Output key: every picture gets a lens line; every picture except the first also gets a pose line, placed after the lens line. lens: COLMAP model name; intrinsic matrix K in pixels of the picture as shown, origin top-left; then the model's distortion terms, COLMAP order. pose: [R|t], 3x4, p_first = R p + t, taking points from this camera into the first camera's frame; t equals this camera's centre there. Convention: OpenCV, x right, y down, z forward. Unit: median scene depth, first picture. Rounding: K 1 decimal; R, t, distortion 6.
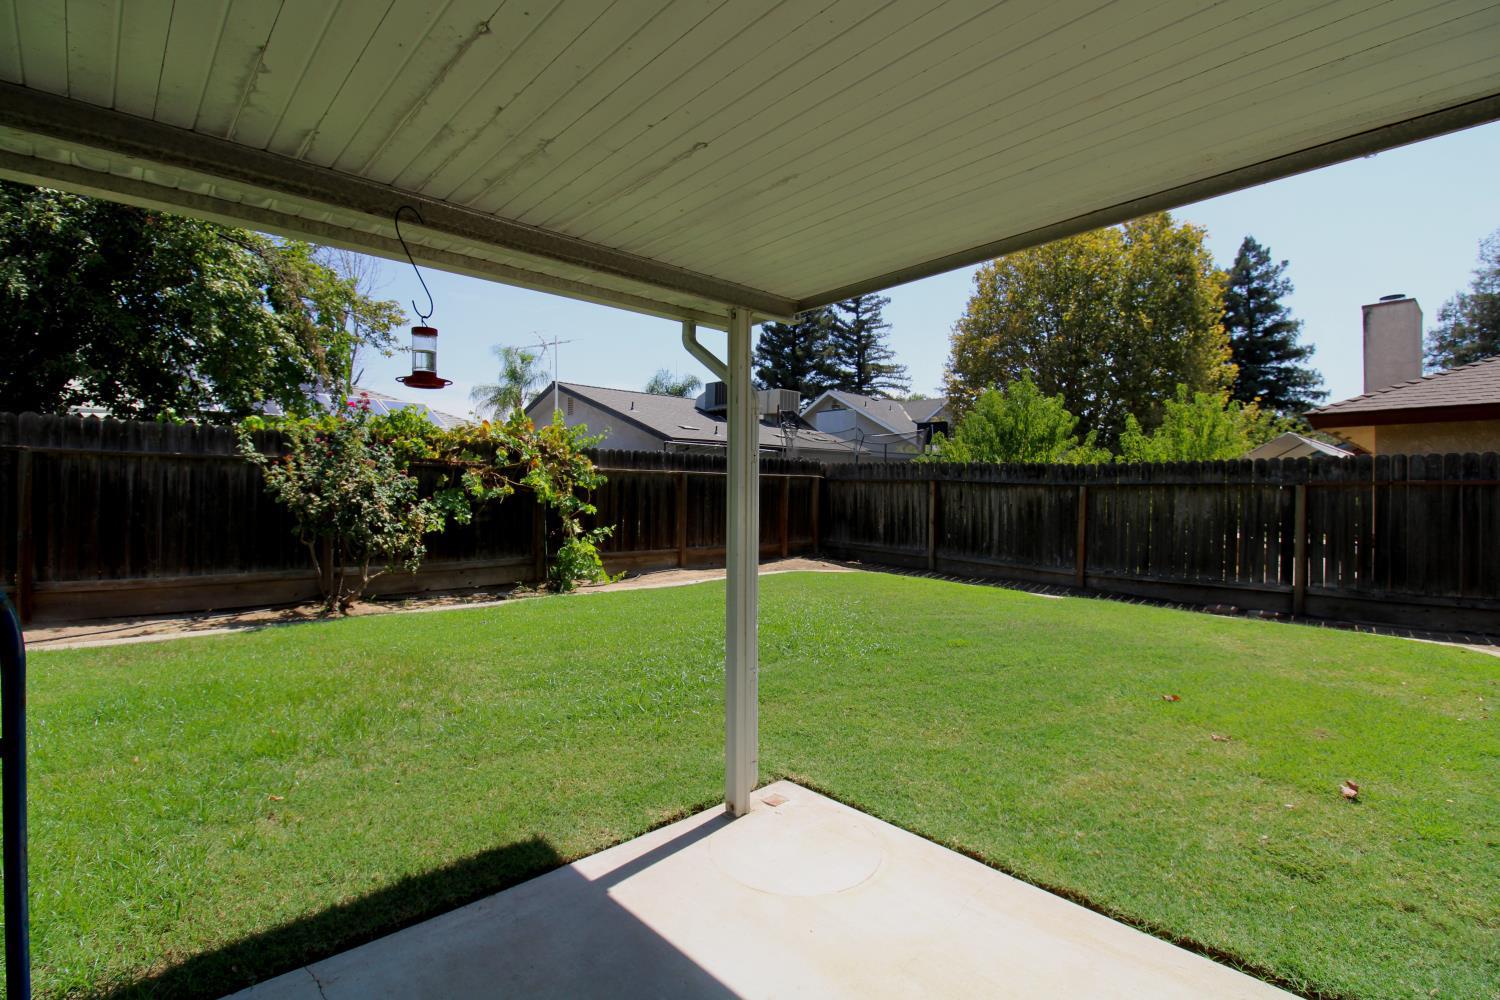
lens RADIAL K [[697.7, 0, 746.6], [0, 697.7, 500.8], [0, 0, 1]] dist [-0.008394, -0.007156]
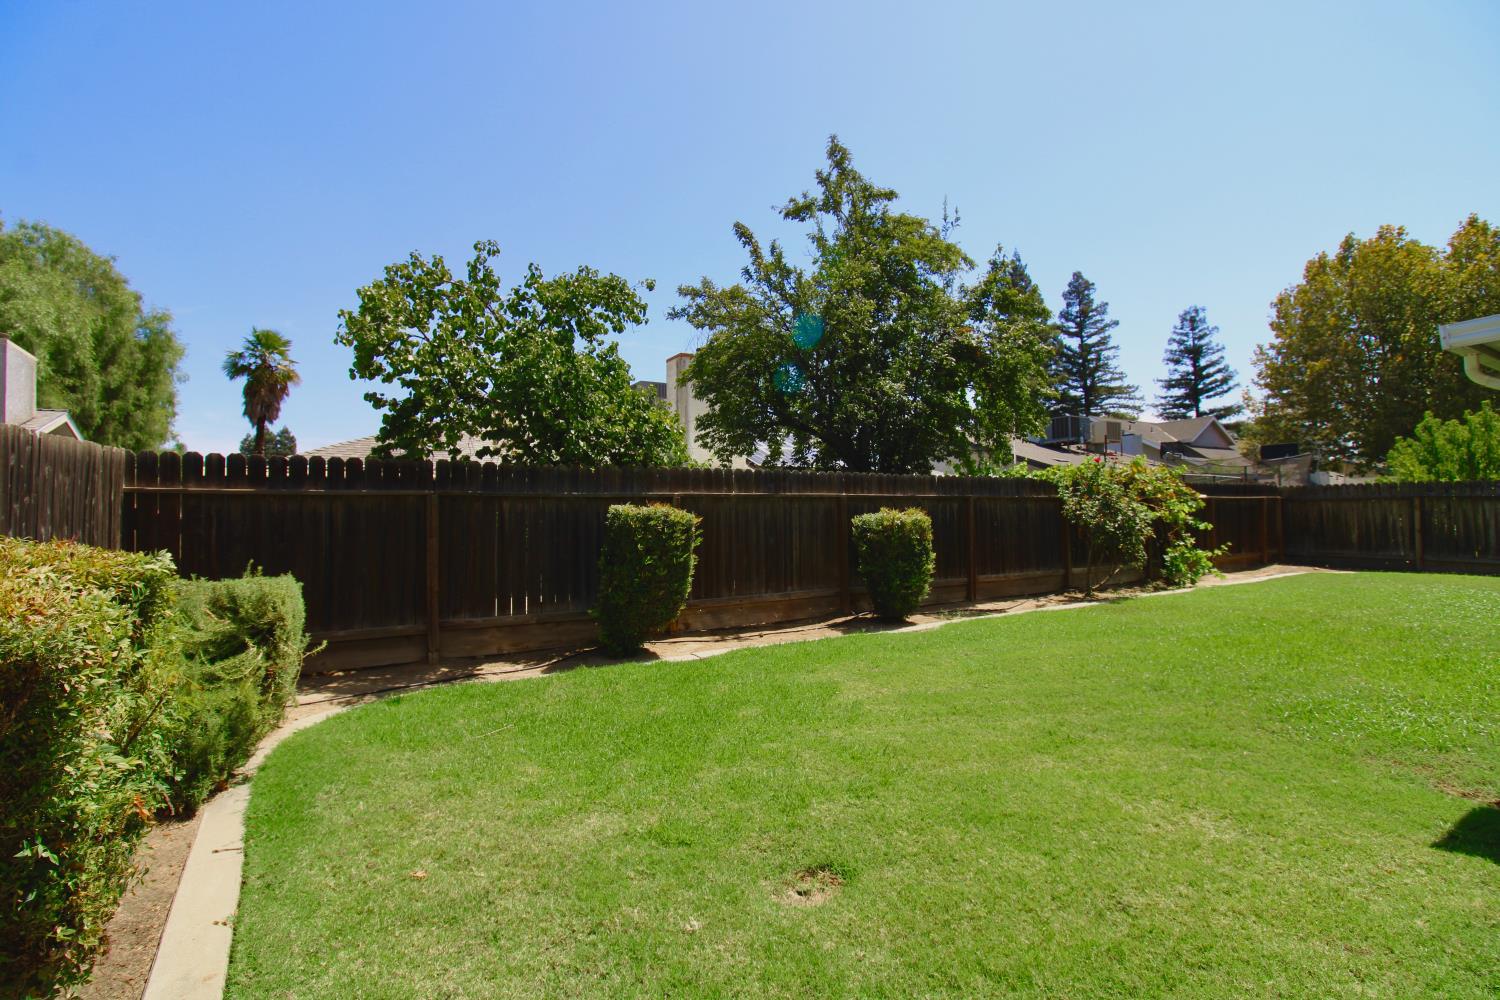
lens RADIAL K [[697.7, 0, 748.6], [0, 697.7, 492.3], [0, 0, 1]] dist [-0.008394, -0.007156]
pose [[0.979512, -0.038931, -0.197588, -0.586377], [0.028365, 0.998026, -0.056026, -0.002307], [0.199380, 0.049274, 0.978683, -0.377448]]
